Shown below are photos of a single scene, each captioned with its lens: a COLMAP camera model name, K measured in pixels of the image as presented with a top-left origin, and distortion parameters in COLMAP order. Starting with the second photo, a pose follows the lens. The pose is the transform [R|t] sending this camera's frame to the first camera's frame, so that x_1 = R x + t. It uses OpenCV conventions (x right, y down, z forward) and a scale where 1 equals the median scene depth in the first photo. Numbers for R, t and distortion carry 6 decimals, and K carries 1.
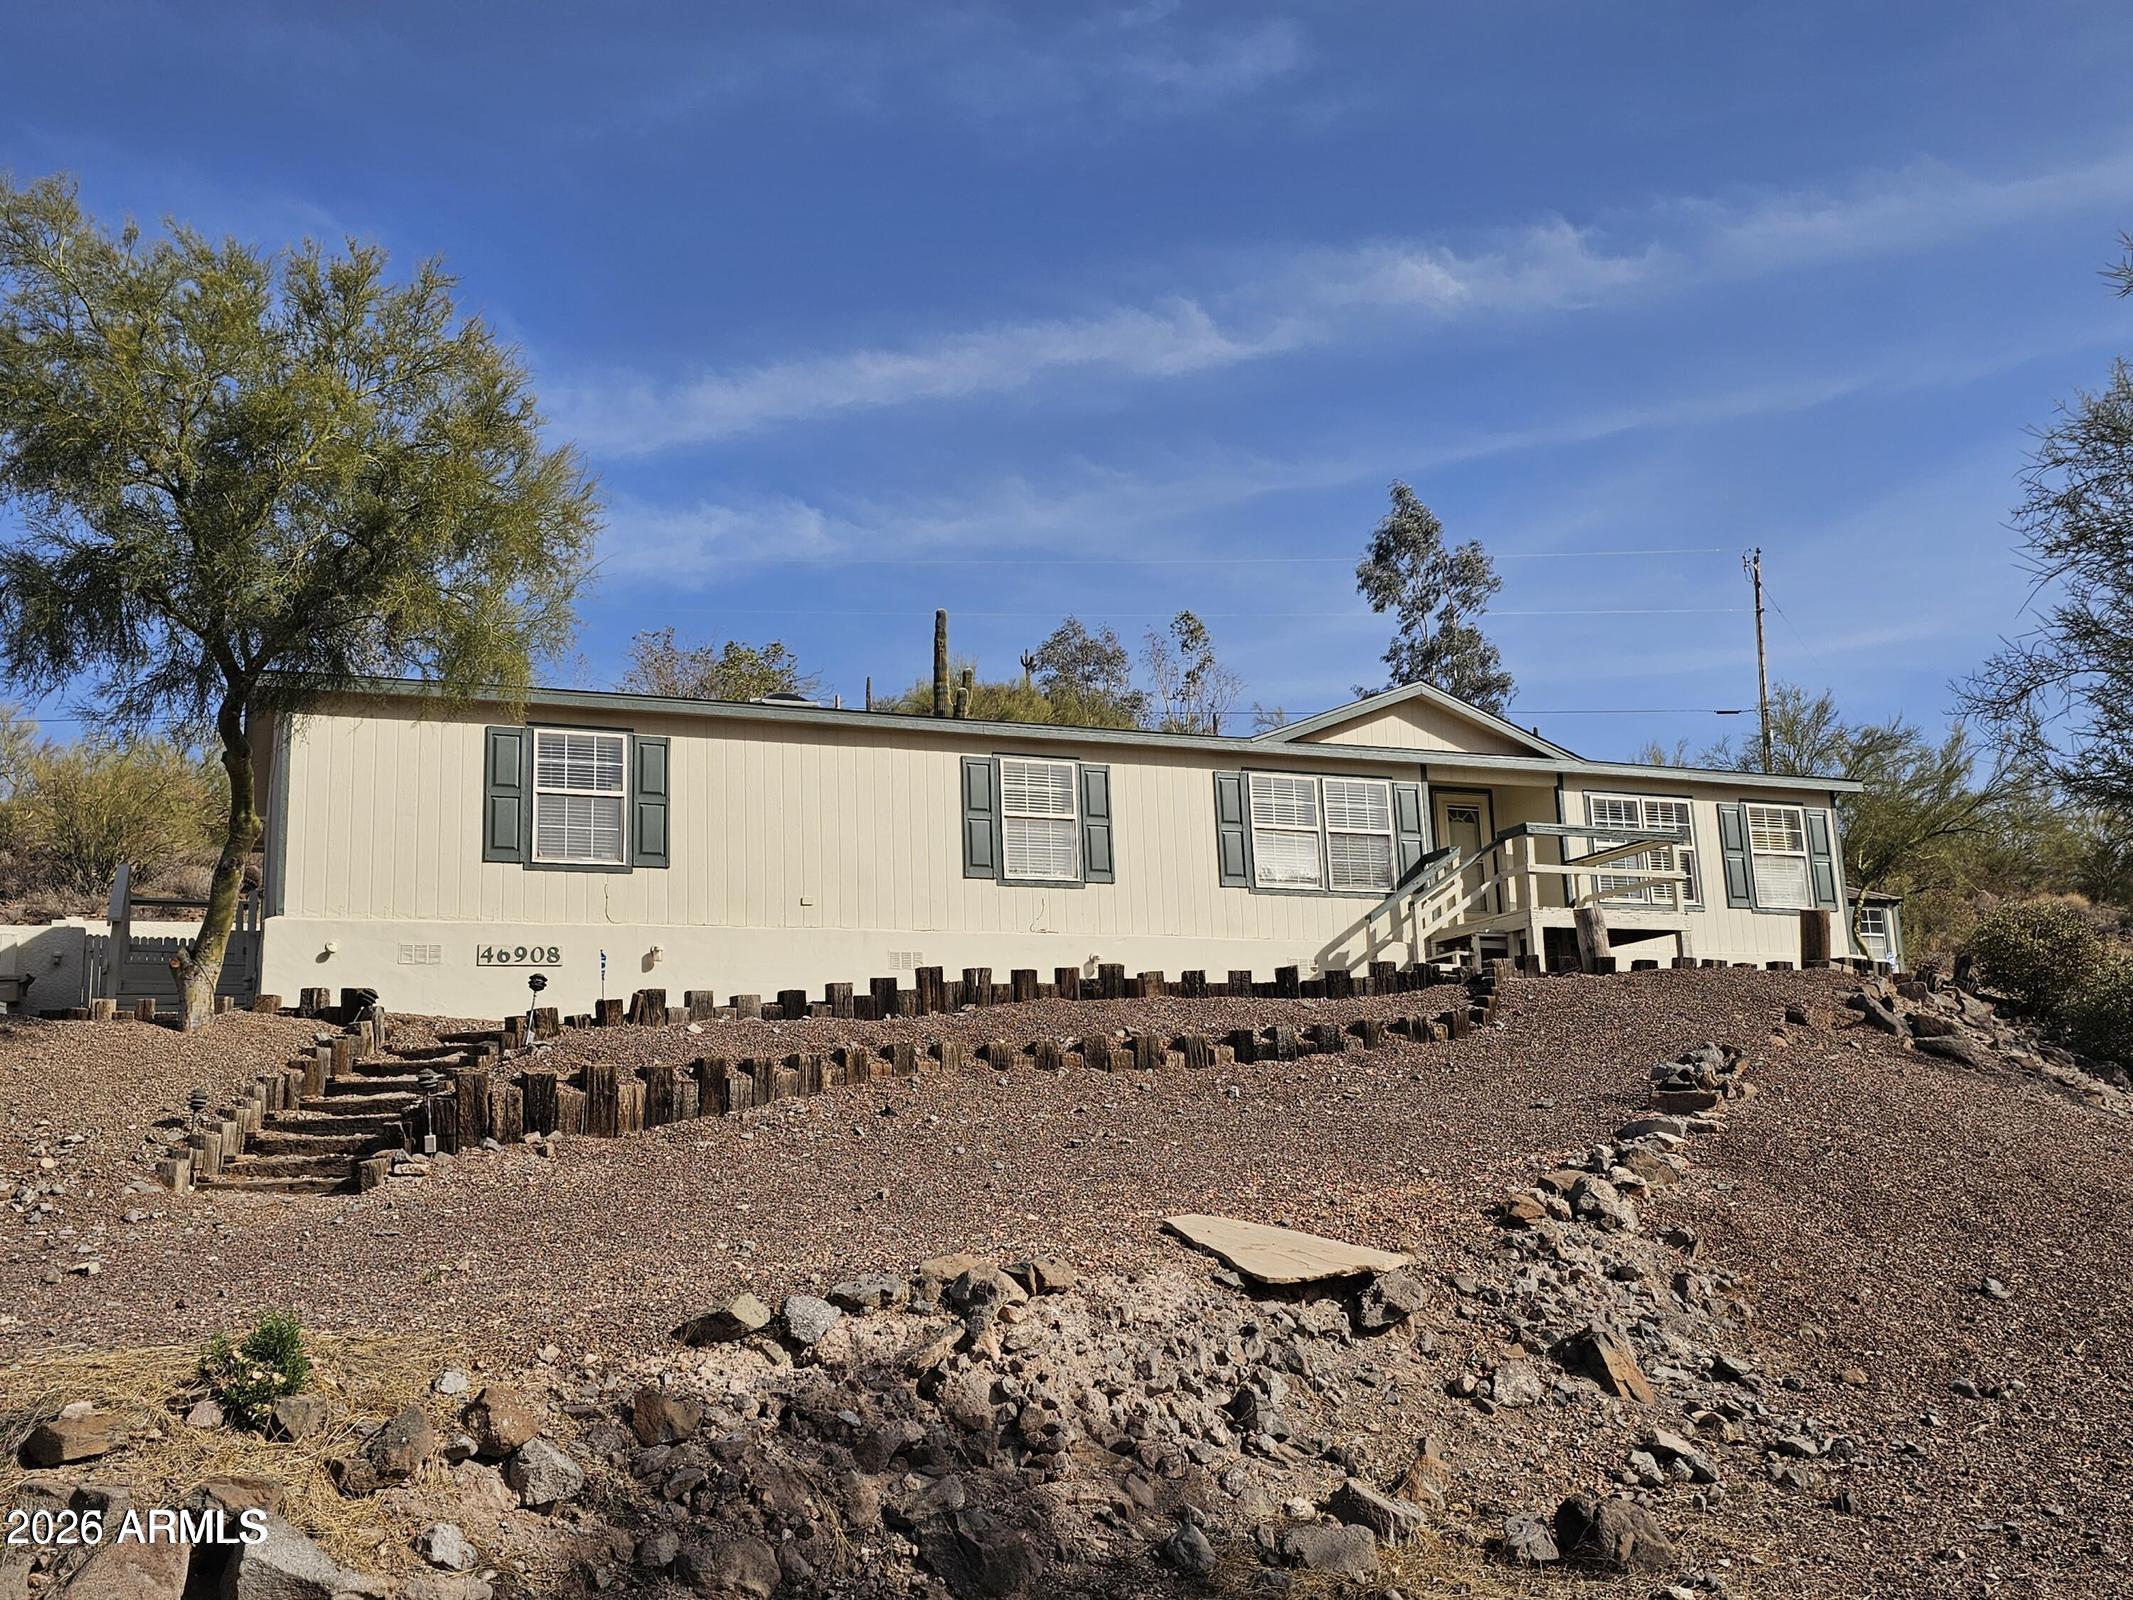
lens RADIAL K [[1854.8, 0, 1066.5], [0, 1854.8, 800.0], [0, 0, 1]] dist [0.130511, -0.001155]
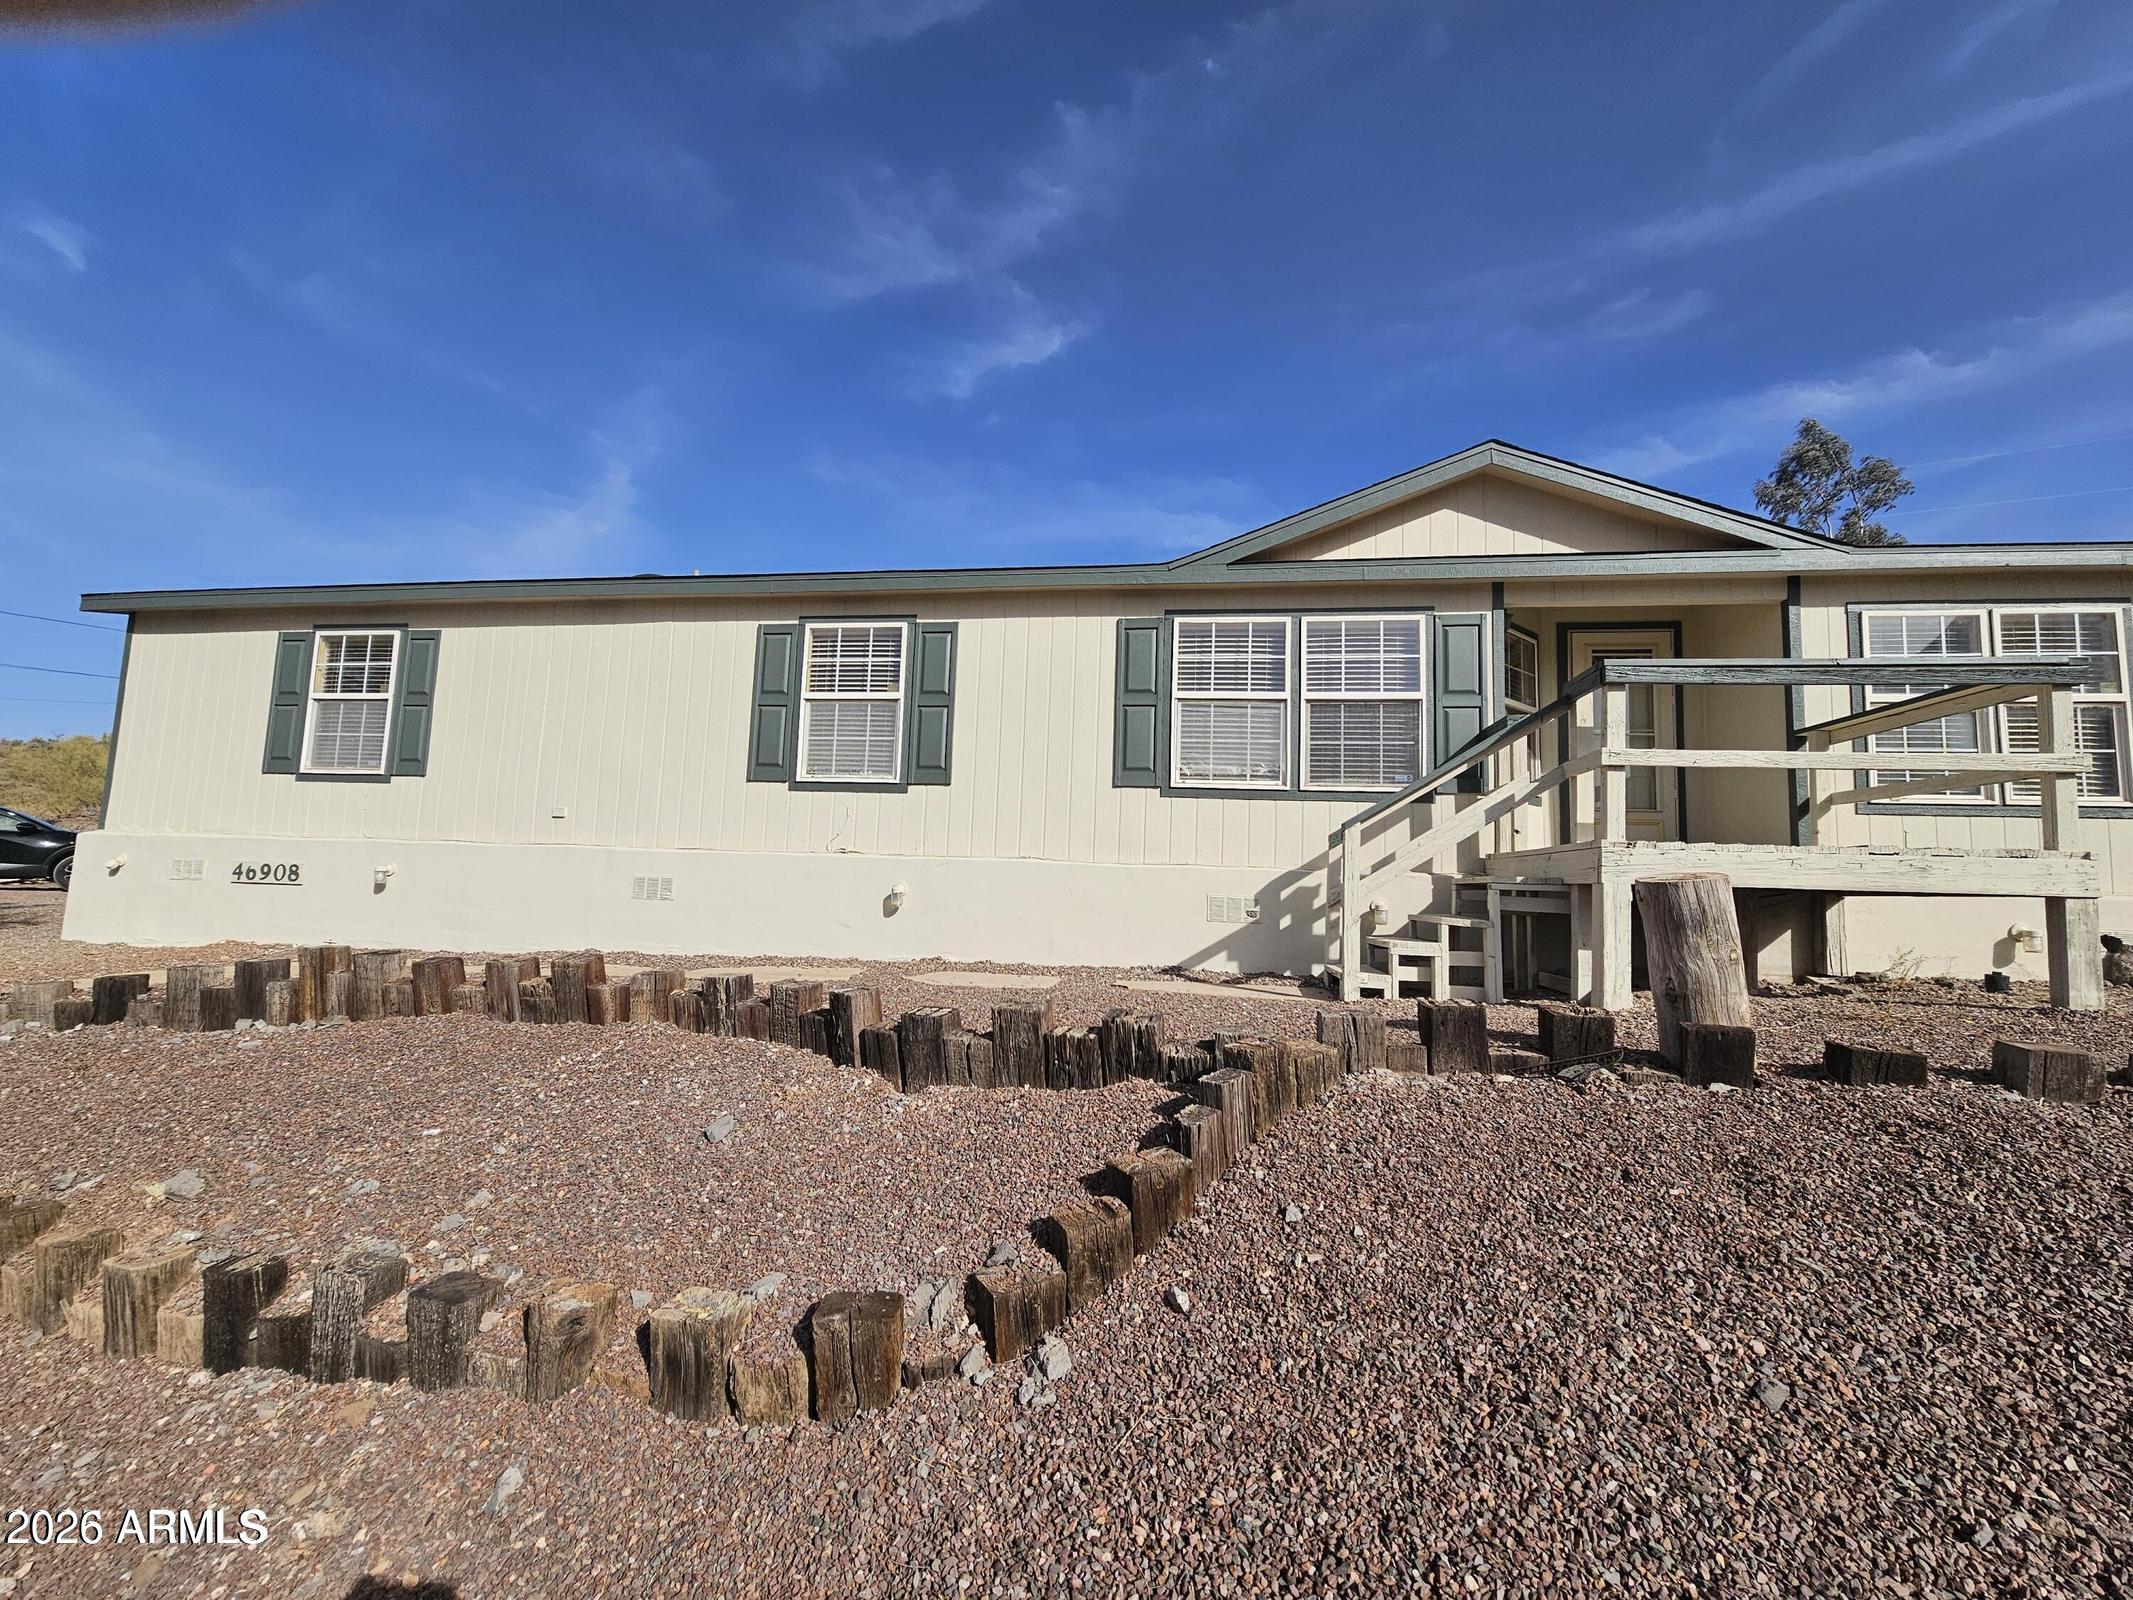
lens RADIAL K [[870.6, 0, 1063.4], [0, 870.6, 807.9], [0, 0, 1]] dist [0.000310, 0.000260]
pose [[0.848700, 0.017732, -0.528578, 0.232810], [0.047246, 0.992900, 0.109169, 0.017743], [0.526761, -0.117625, 0.841836, 0.700336]]
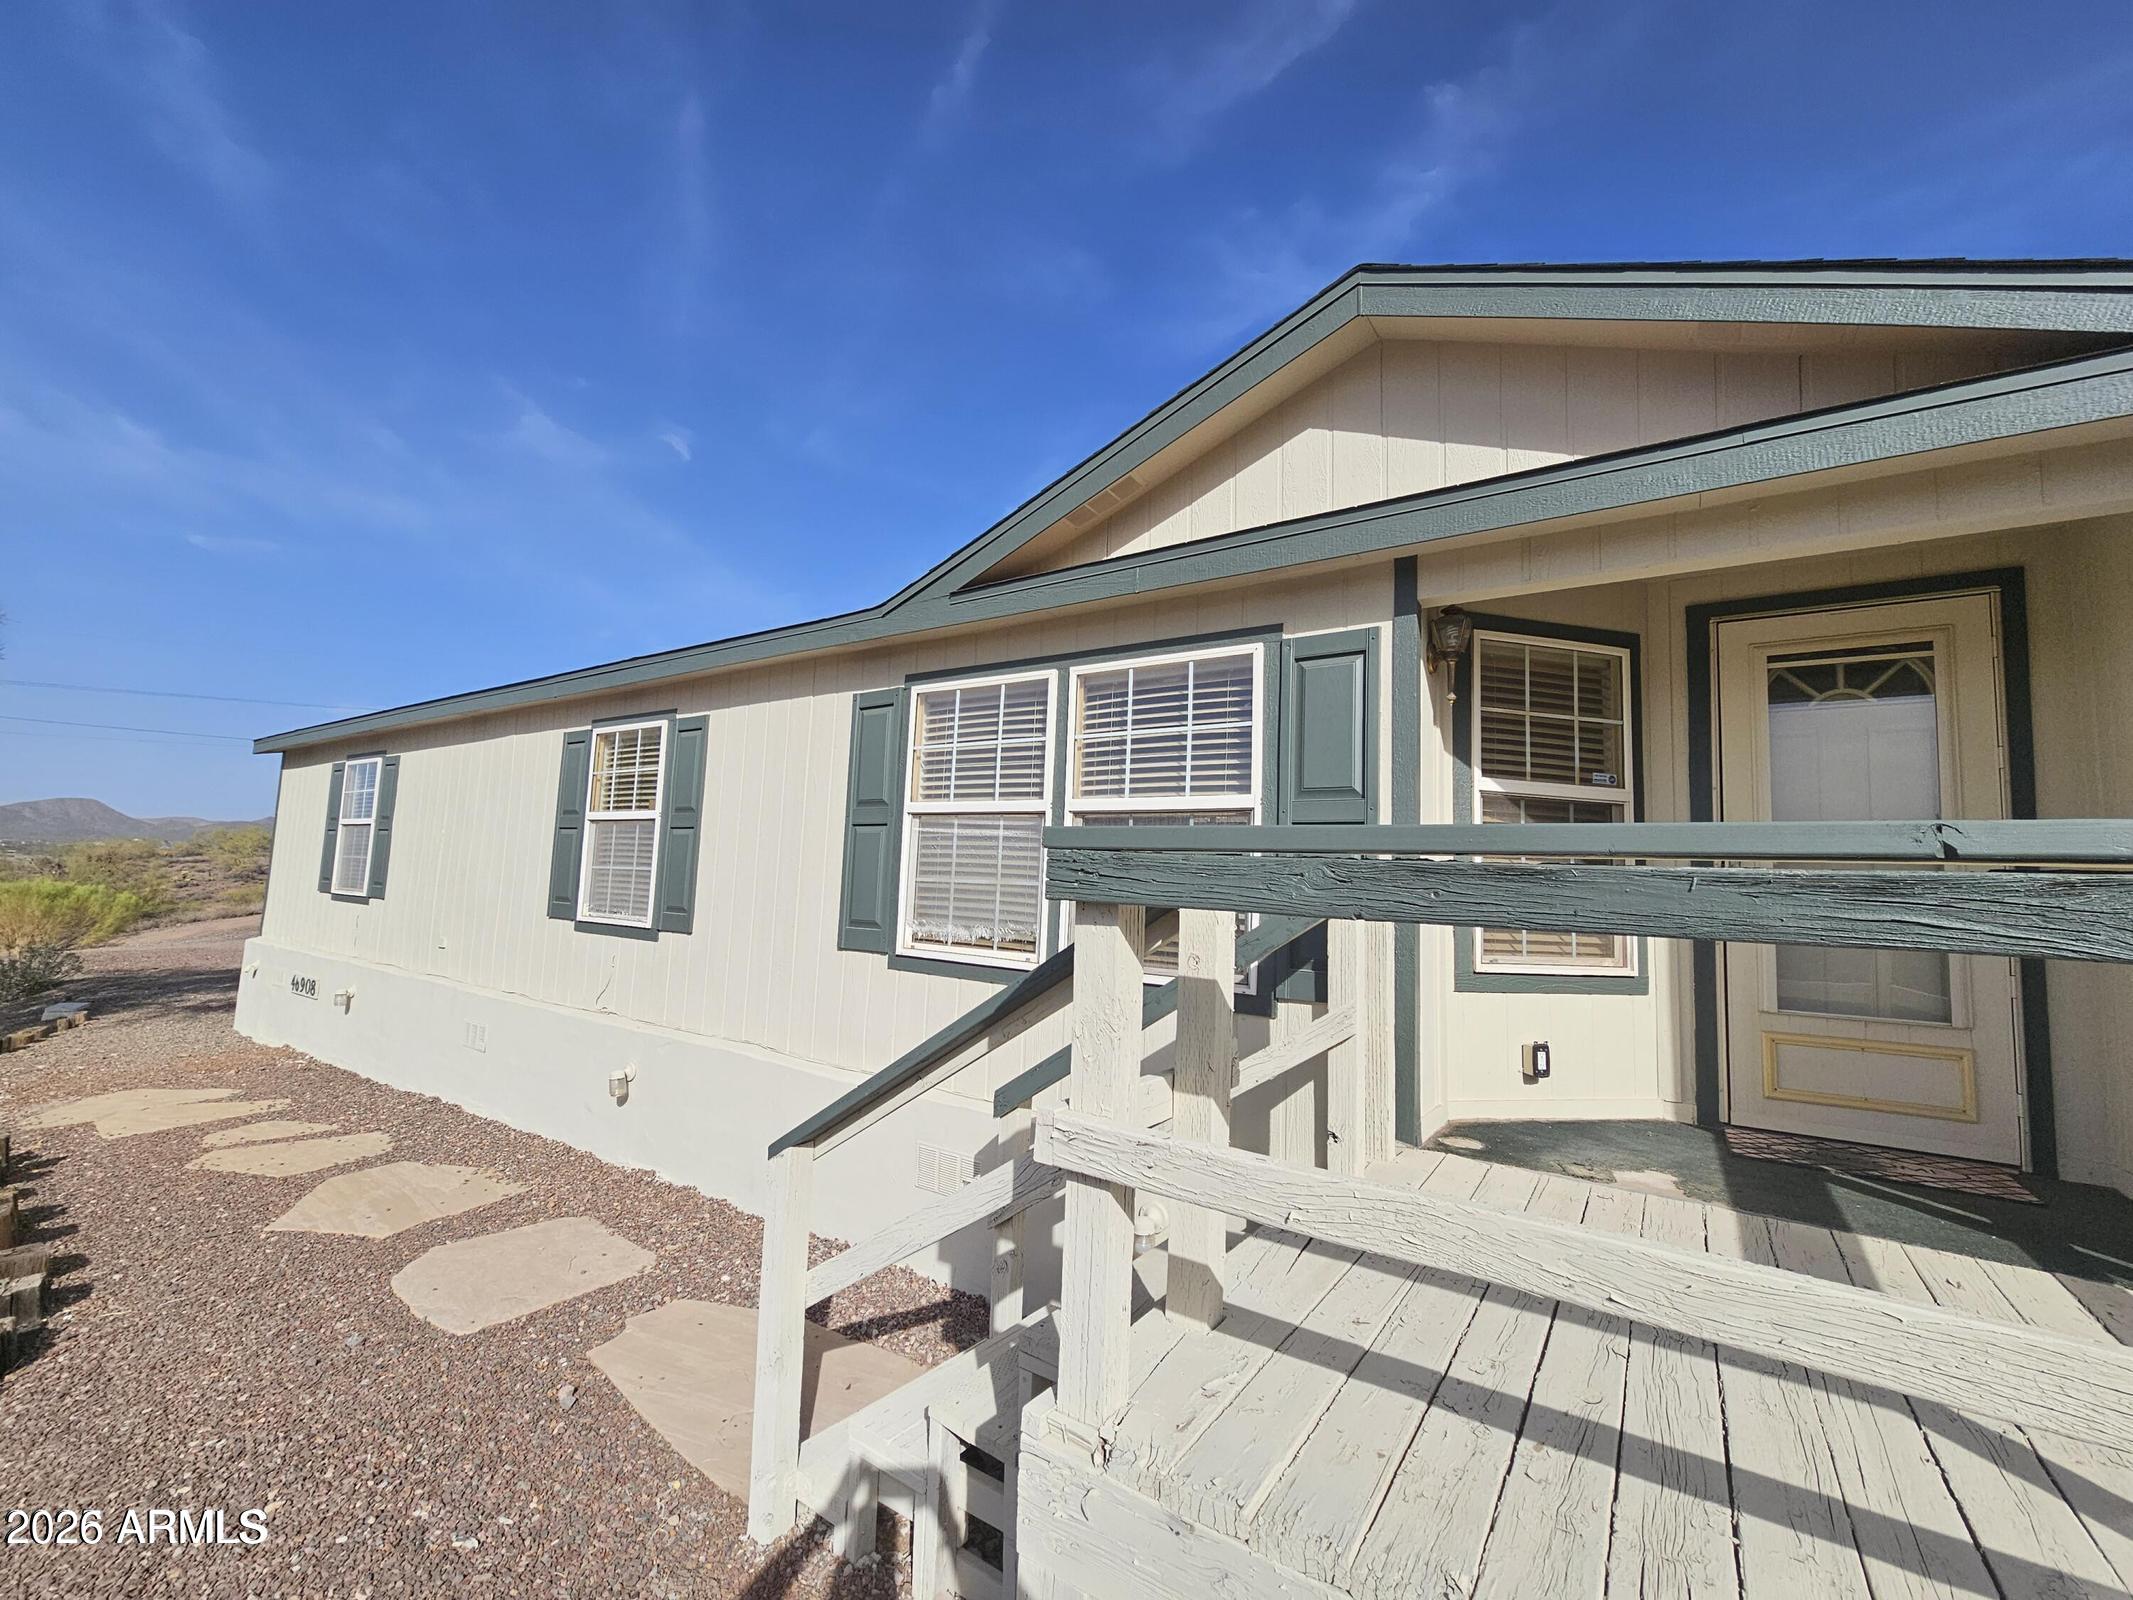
lens RADIAL K [[863.6, 0, 1066.5], [0, 863.6, 800.0], [0, 0, 1]] dist [0.015062, 0.000075]
pose [[0.557341, -0.032674, -0.829641, 0.285896], [0.113019, 0.992910, 0.036820, 0.008485], [0.822556, -0.114286, 0.557082, 0.912475]]
